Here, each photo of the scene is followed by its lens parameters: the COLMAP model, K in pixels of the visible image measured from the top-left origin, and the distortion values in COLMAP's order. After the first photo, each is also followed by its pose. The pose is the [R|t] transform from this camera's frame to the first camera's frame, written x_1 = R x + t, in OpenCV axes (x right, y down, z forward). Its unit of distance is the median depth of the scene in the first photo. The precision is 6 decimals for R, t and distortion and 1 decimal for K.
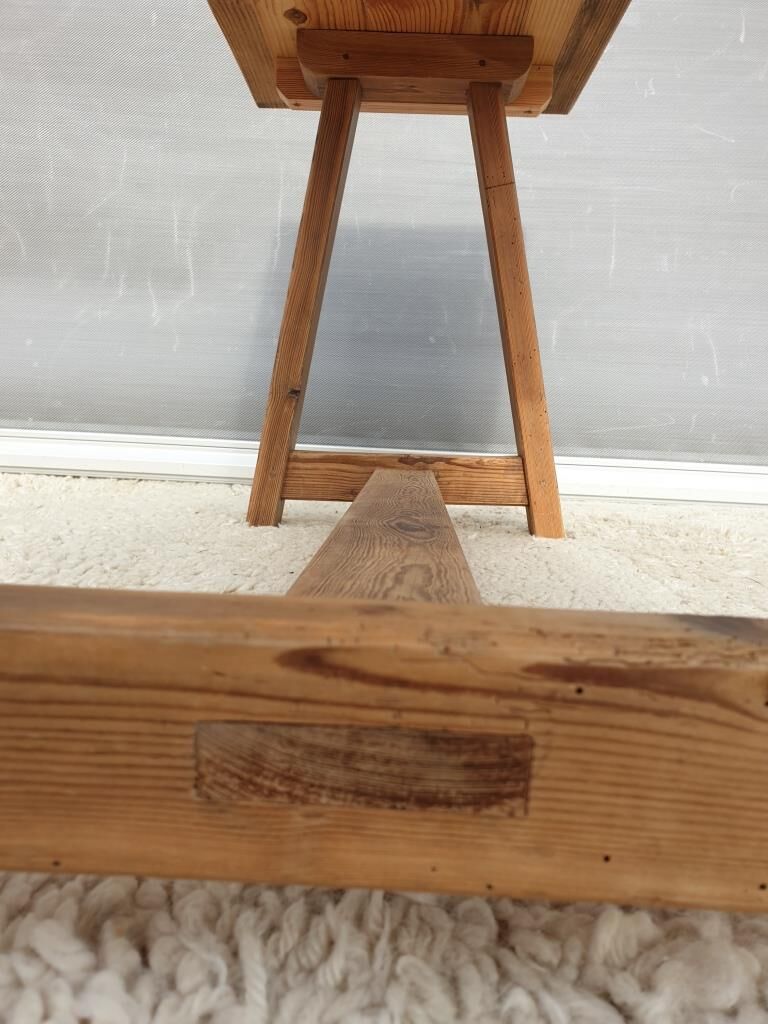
lens RADIAL K [[781.7, 0, 371.3], [0, 781.7, 514.5], [0, 0, 1]] dist [-0.050364, 0.032432]
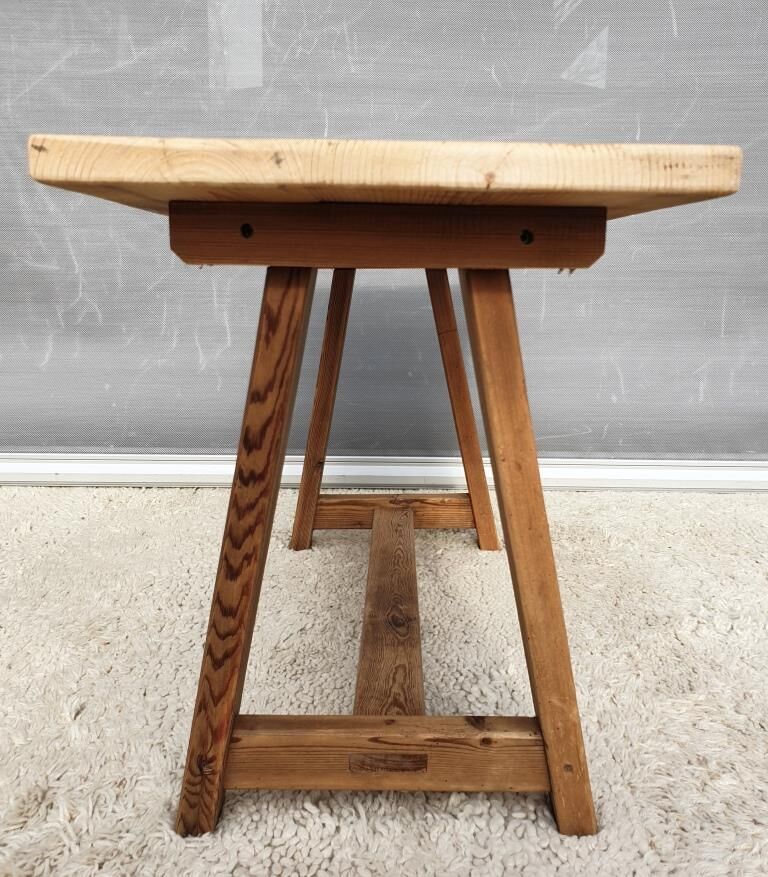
lens RADIAL K [[806.0, 0, 370.5], [0, 806.0, 436.6], [0, 0, 1]] dist [-0.000151, 0.000000]
pose [[0.999335, -0.034163, 0.012774, -0.088262], [0.033378, 0.997799, 0.057293, -1.451726], [-0.014704, -0.056828, 0.998276, -2.806006]]
